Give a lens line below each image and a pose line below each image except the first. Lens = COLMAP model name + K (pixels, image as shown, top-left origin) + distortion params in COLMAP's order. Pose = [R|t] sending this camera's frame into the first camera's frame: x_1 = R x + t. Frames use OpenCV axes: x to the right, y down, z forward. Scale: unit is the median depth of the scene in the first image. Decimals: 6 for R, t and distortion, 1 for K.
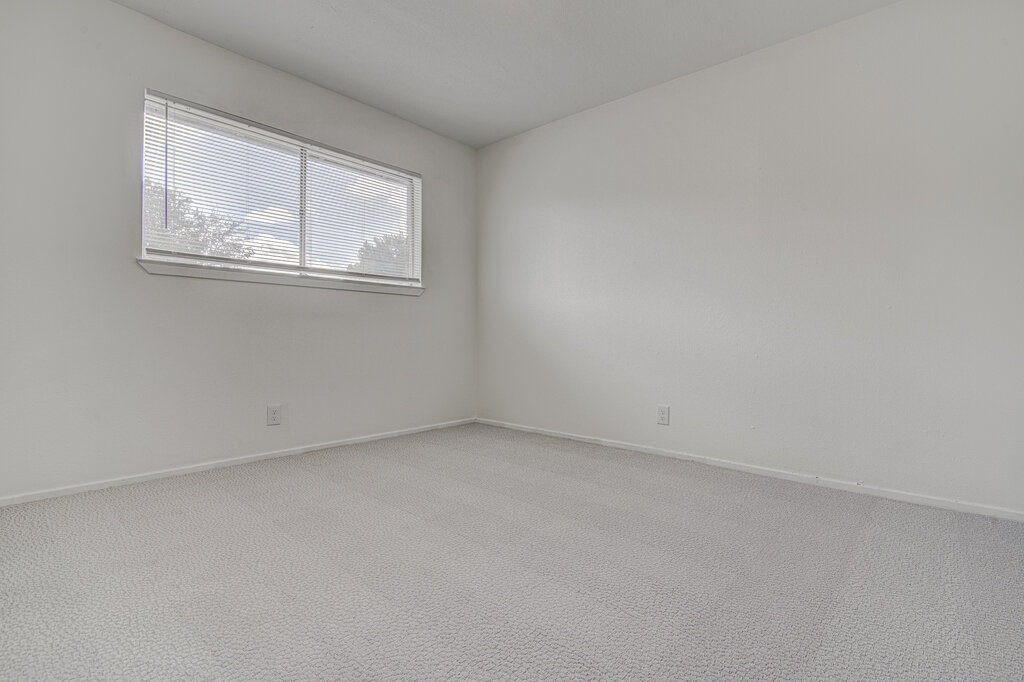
lens RADIAL K [[485.2, 0, 514.9], [0, 485.2, 341.1], [0, 0, 1]] dist [-0.001043, -0.000380]
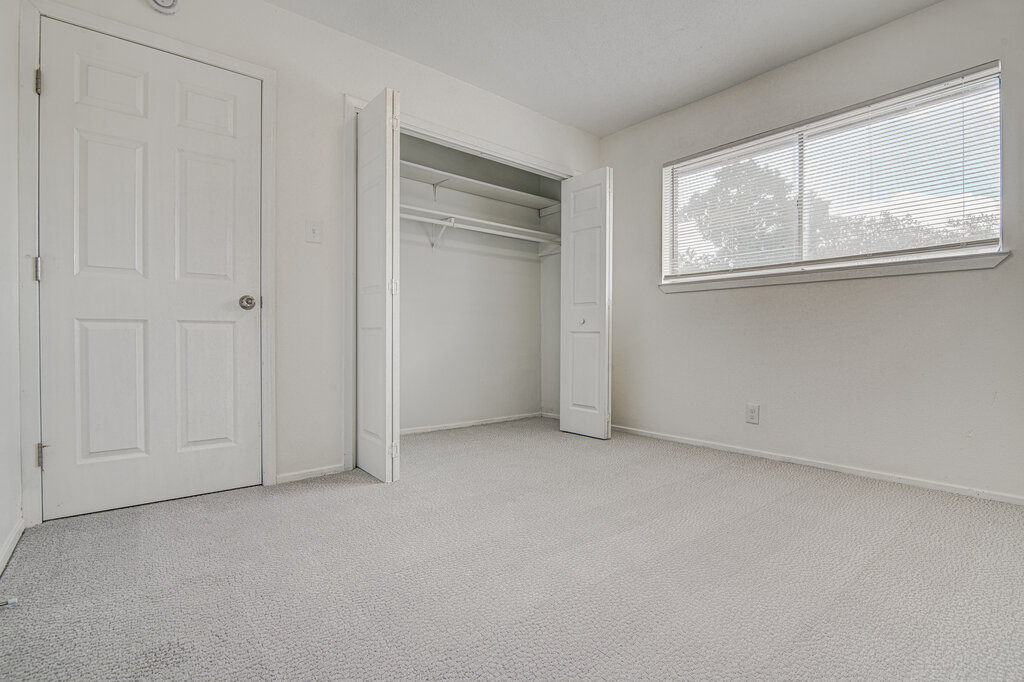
lens RADIAL K [[483.2, 0, 514.2], [0, 483.2, 340.2], [0, 0, 1]] dist [-0.001663, -0.000041]
pose [[-0.146243, 0.000782, -0.989248, 0.606870], [-0.008048, 0.999966, 0.001981, -0.002495], [0.989216, 0.008251, -0.146232, 0.663944]]
